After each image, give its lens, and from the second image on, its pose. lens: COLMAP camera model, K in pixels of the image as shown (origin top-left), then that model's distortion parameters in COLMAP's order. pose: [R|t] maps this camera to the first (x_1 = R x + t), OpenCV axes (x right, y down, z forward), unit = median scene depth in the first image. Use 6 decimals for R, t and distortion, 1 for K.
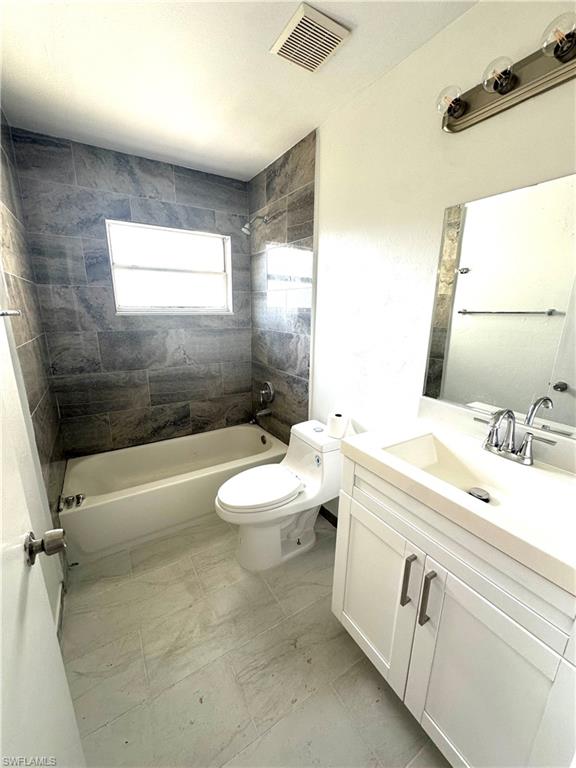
lens RADIAL K [[306.4, 0, 285.6], [0, 306.4, 381.2], [0, 0, 1]] dist [0.000936, 0.000280]
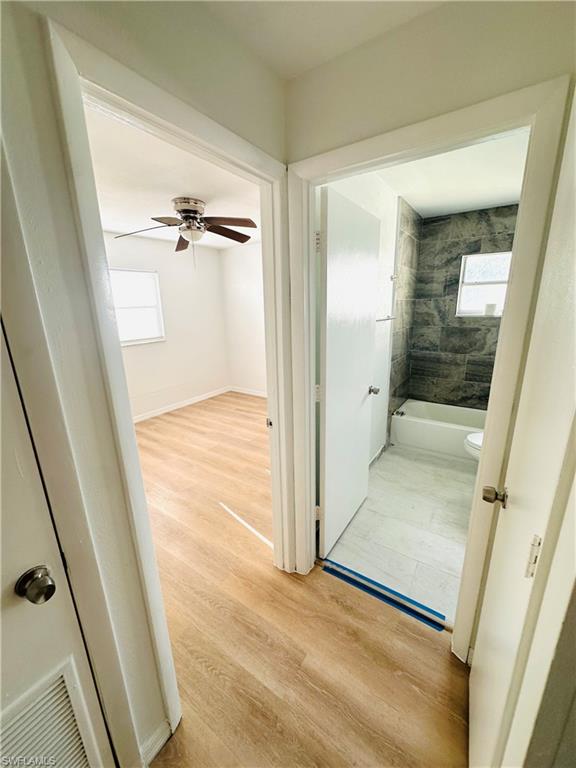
lens RADIAL K [[306.4, 0, 289.0], [0, 306.4, 383.0], [0, 0, 1]] dist [0.000936, 0.000280]
pose [[0.418305, 0.213936, -0.882753, 0.541319], [-0.193796, 0.970509, 0.143371, 0.051010], [0.887392, 0.111101, 0.447429, -0.402557]]
